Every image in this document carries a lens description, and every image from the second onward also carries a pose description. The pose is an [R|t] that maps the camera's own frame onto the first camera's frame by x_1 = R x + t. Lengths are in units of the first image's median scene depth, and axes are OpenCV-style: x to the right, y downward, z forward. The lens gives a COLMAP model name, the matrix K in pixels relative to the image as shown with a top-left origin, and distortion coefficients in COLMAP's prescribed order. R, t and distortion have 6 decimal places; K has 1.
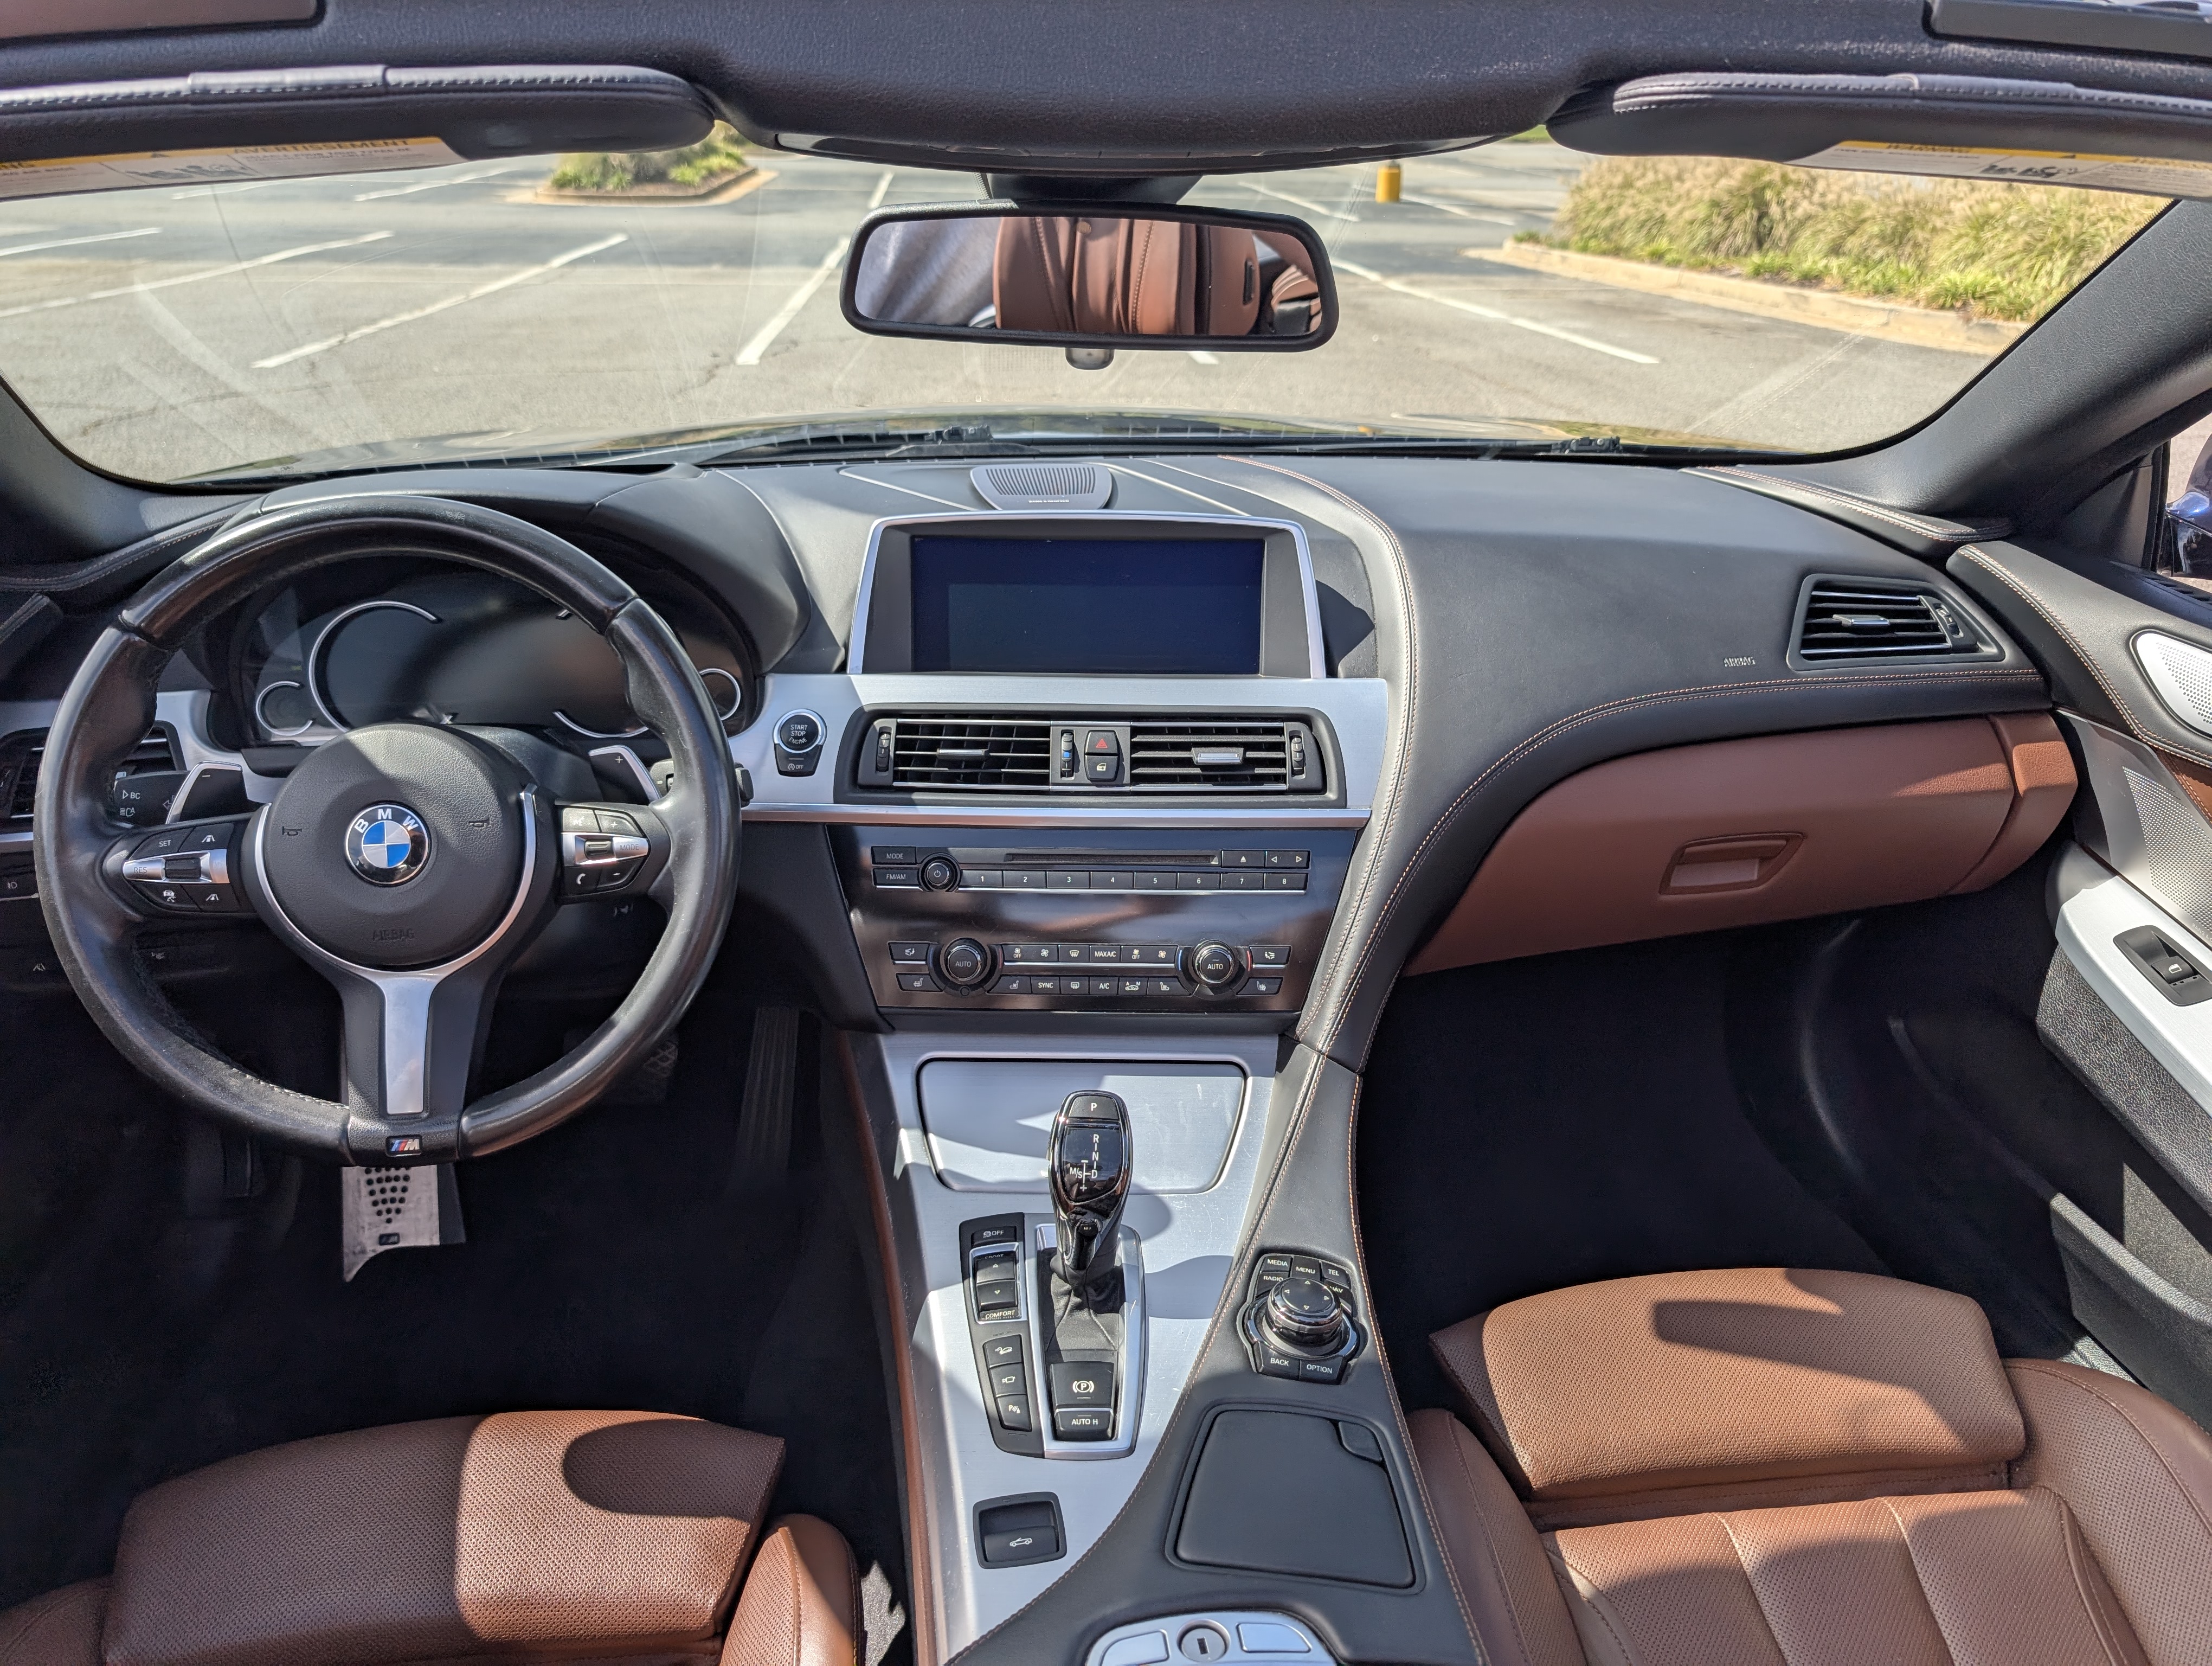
lens RADIAL K [[1611.4, 0, 1108.2], [0, 1611.4, 828.0], [0, 0, 1]] dist [0.011164, -0.008985]
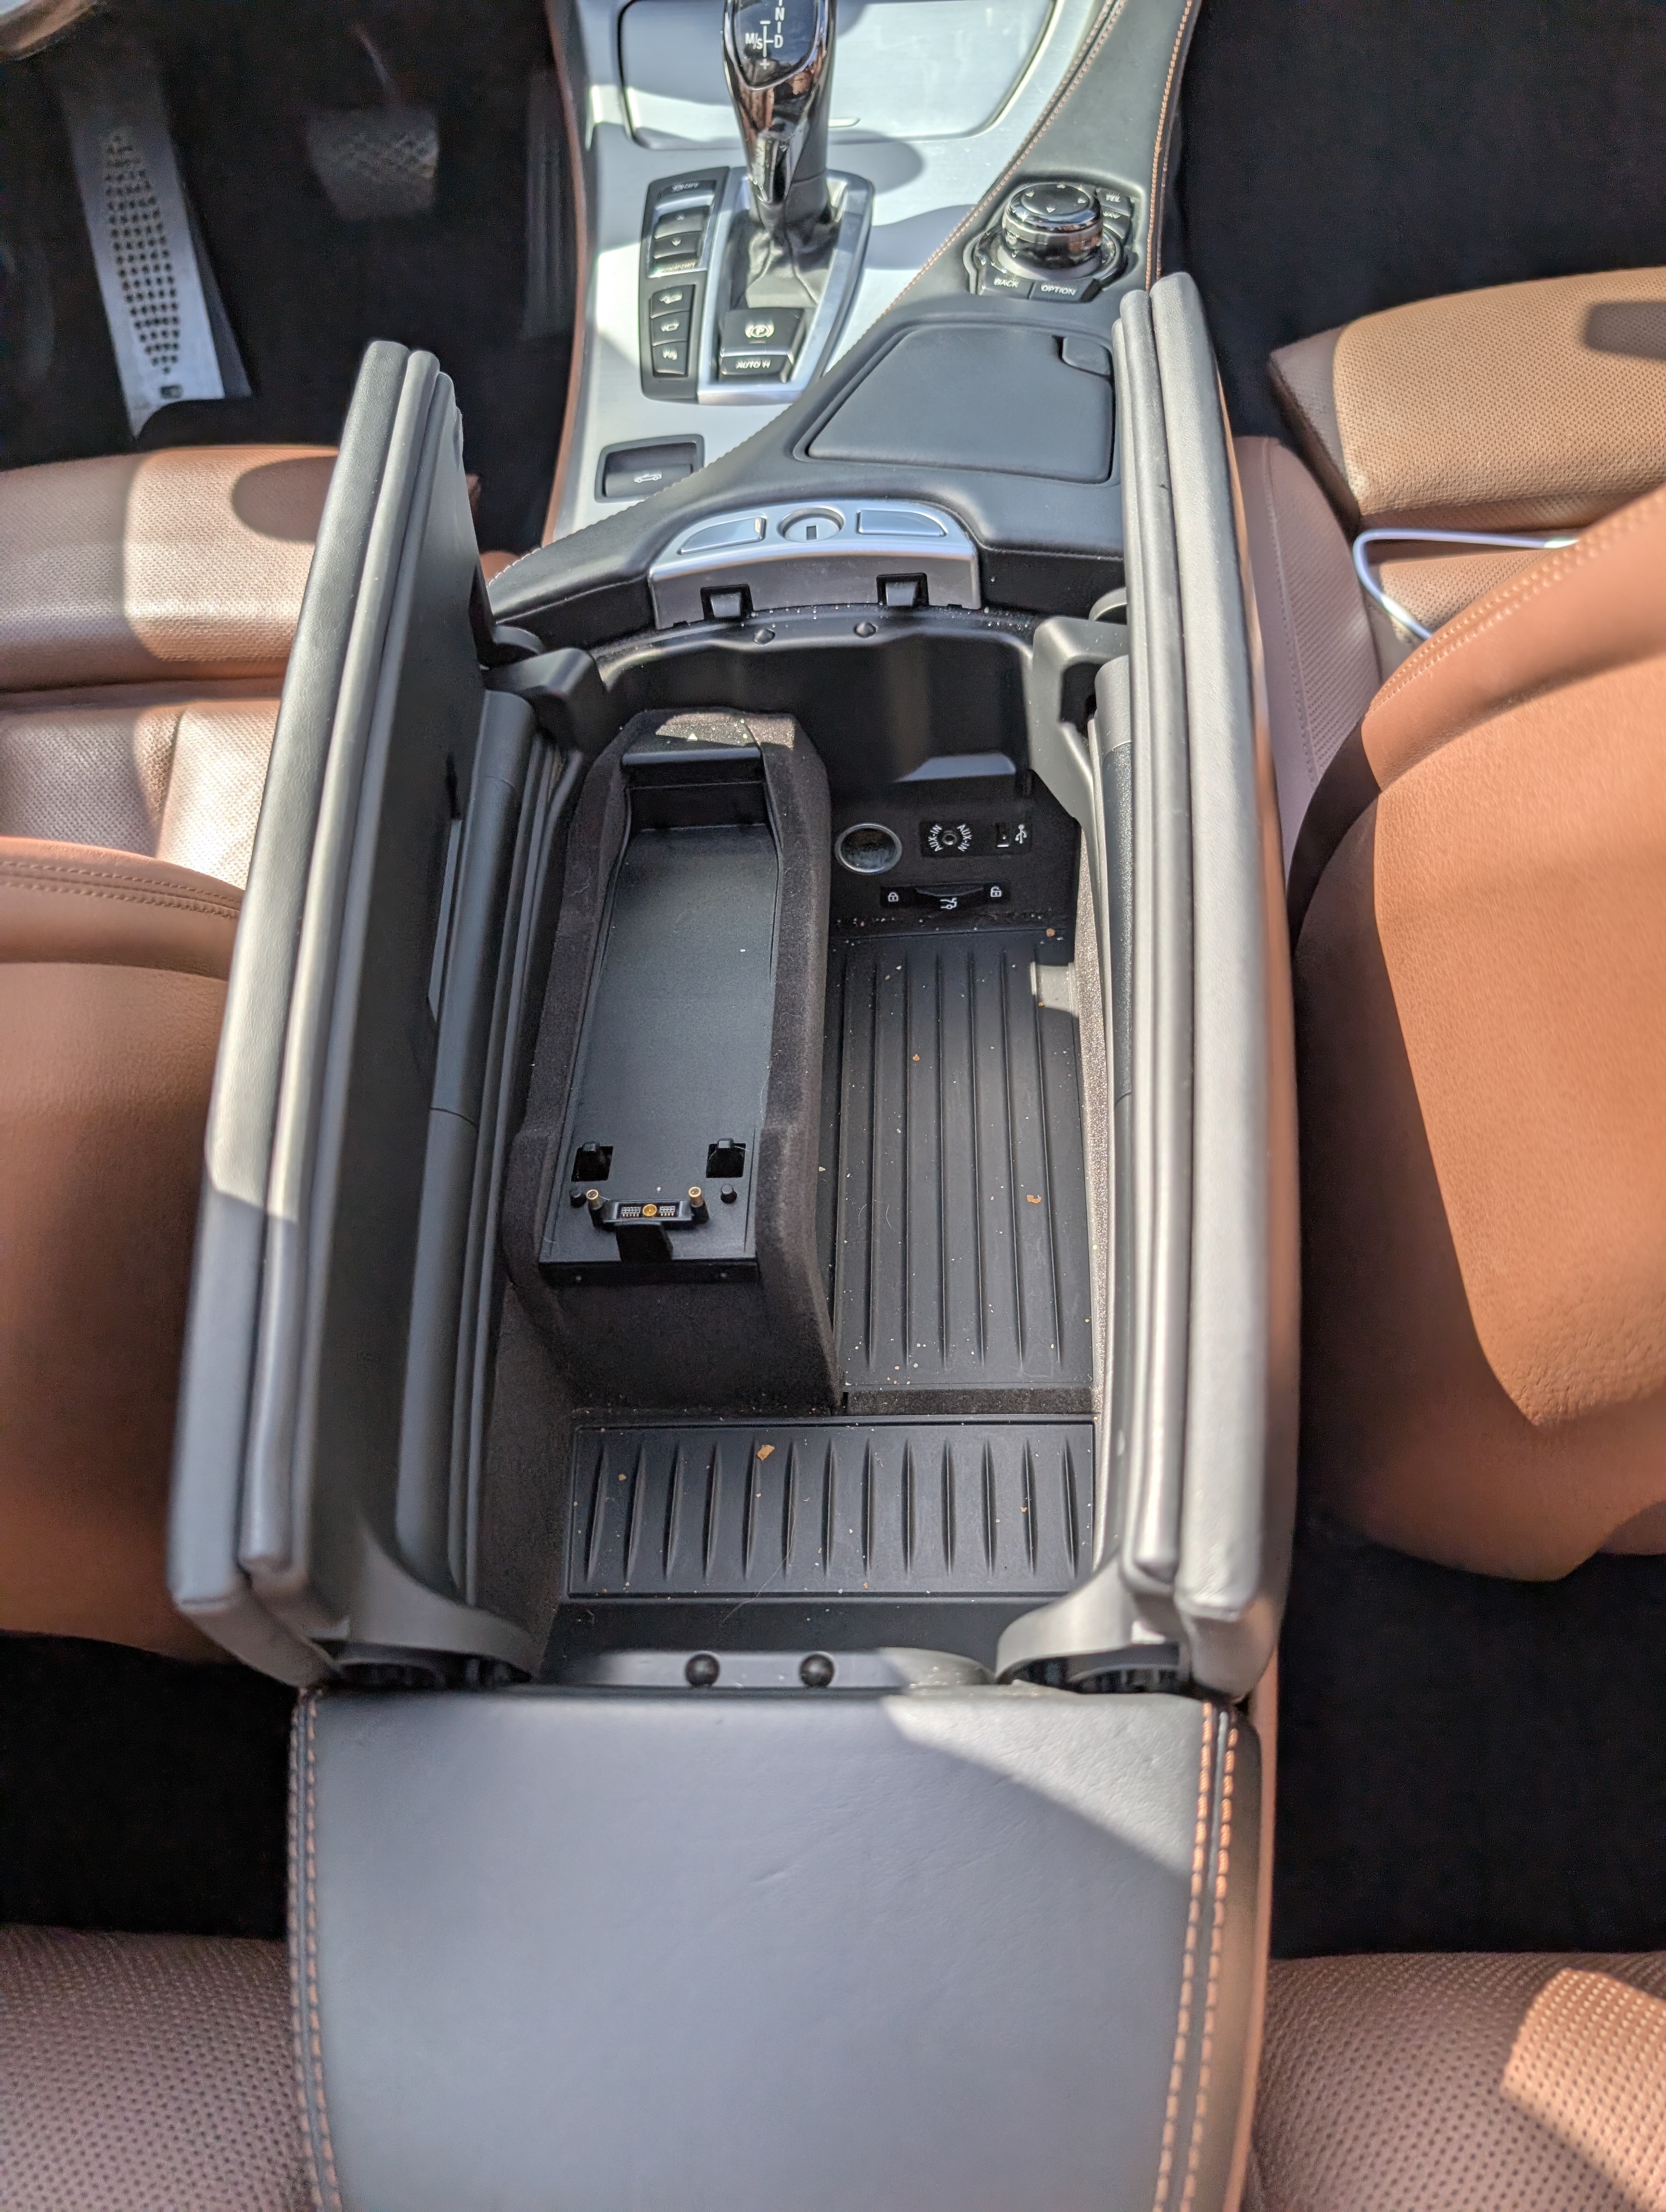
lens RADIAL K [[1611.4, 0, 848.6], [0, 1611.4, 1085.3], [0, 0, 1]] dist [0.011164, -0.008985]
pose [[0.985334, 0.050823, -0.162891, 0.128620], [0.035407, 0.872940, 0.486541, 0.211204], [0.166921, -0.485173, 0.858338, 0.113168]]
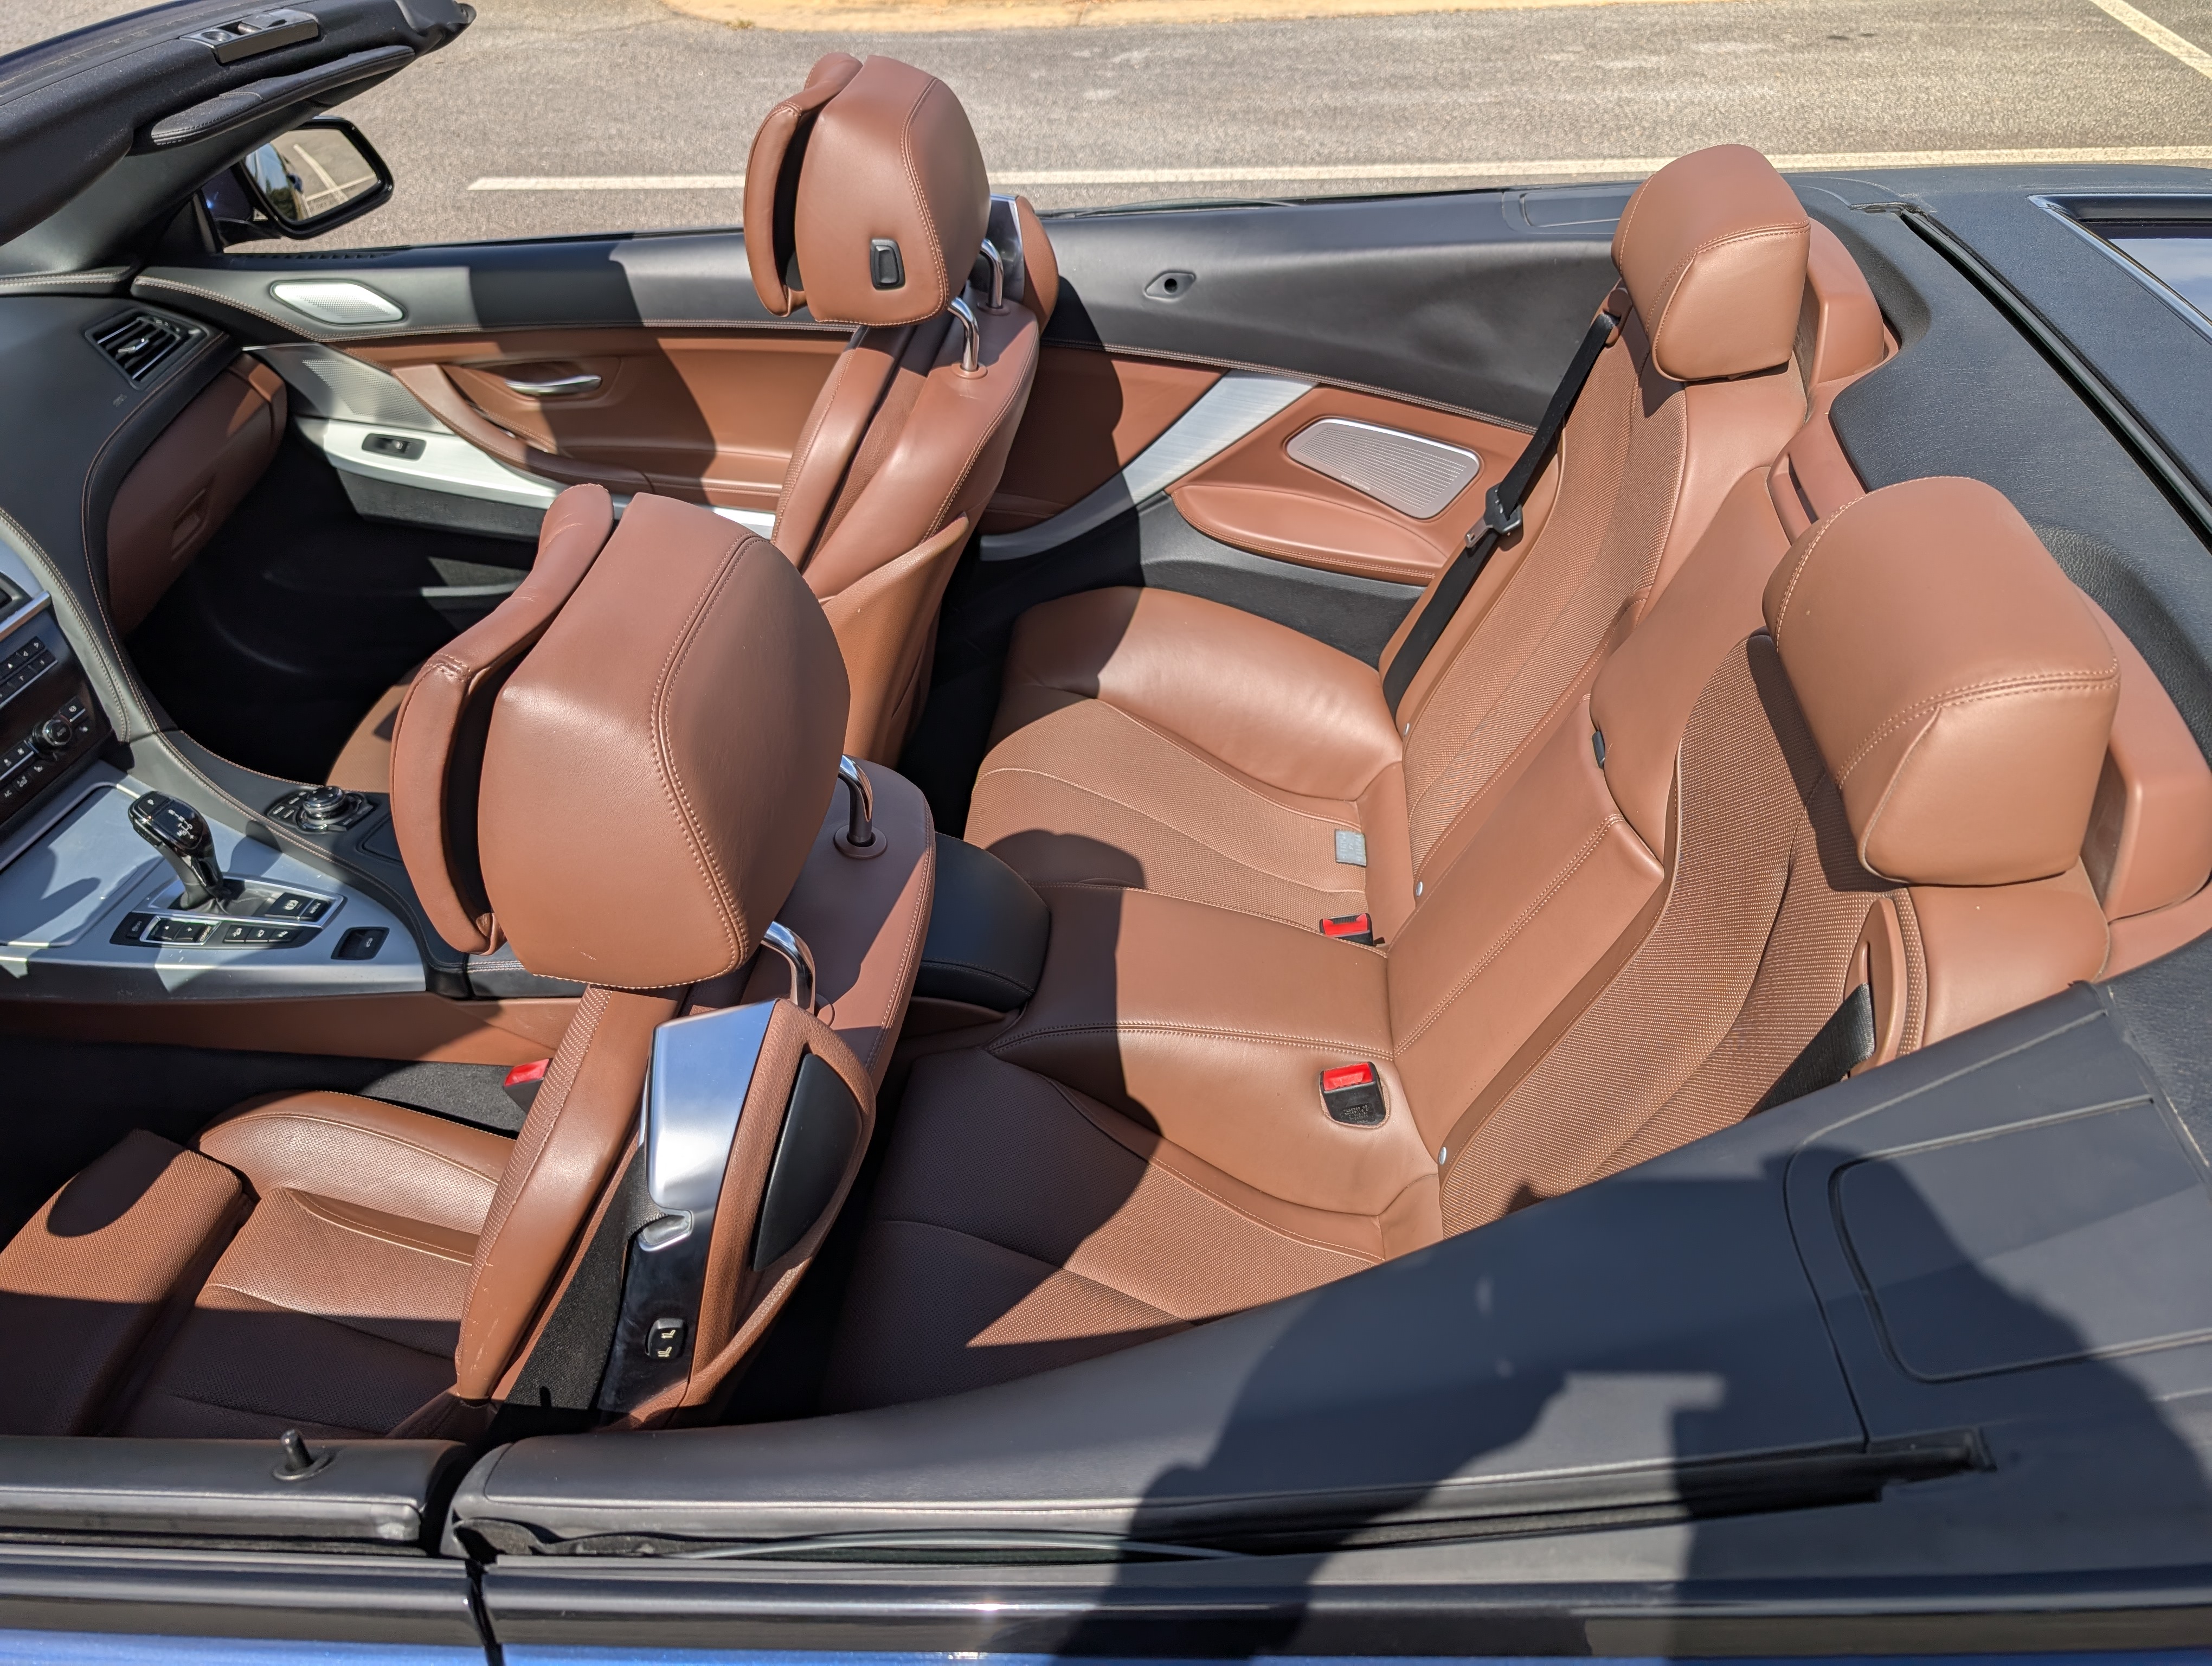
lens RADIAL K [[1611.4, 0, 1092.2], [0, 1611.4, 842.1], [0, 0, 1]] dist [0.011164, -0.008985]
pose [[0.213640, -0.629145, 0.747352, -0.814381], [0.424806, 0.748728, 0.508867, -0.170387], [-0.879715, 0.208765, 0.427223, -0.396808]]
